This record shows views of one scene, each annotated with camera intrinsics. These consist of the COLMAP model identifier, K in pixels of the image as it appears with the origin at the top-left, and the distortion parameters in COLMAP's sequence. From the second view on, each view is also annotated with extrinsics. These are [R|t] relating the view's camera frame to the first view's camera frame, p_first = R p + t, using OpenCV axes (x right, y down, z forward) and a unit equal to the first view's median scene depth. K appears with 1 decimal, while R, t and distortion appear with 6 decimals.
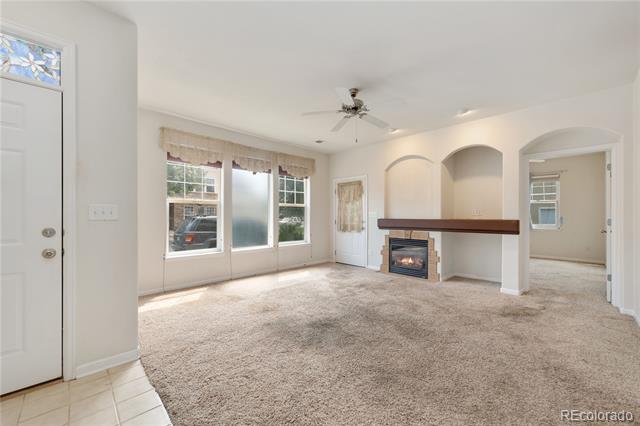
lens RADIAL K [[251.1, 0, 321.8], [0, 251.1, 216.1], [0, 0, 1]] dist [0.000397, 0.000034]
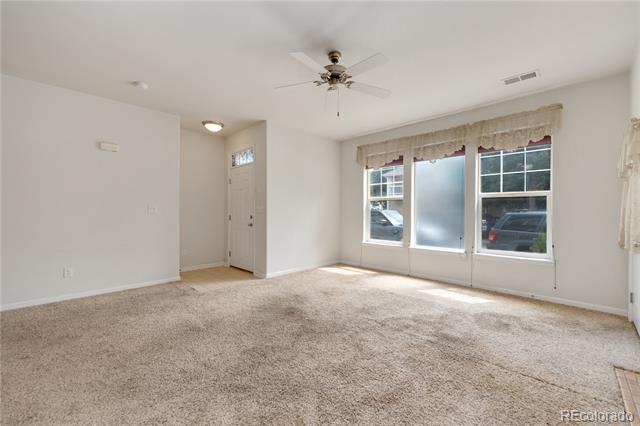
lens RADIAL K [[257.0, 0, 324.2], [0, 257.0, 212.5], [0, 0, 1]] dist [-0.000391, -0.000004]
pose [[0.029780, 0.005734, -0.999540, 0.663751], [-0.001788, 0.999982, 0.005683, -0.000677], [0.999555, 0.001618, 0.029790, 0.663273]]
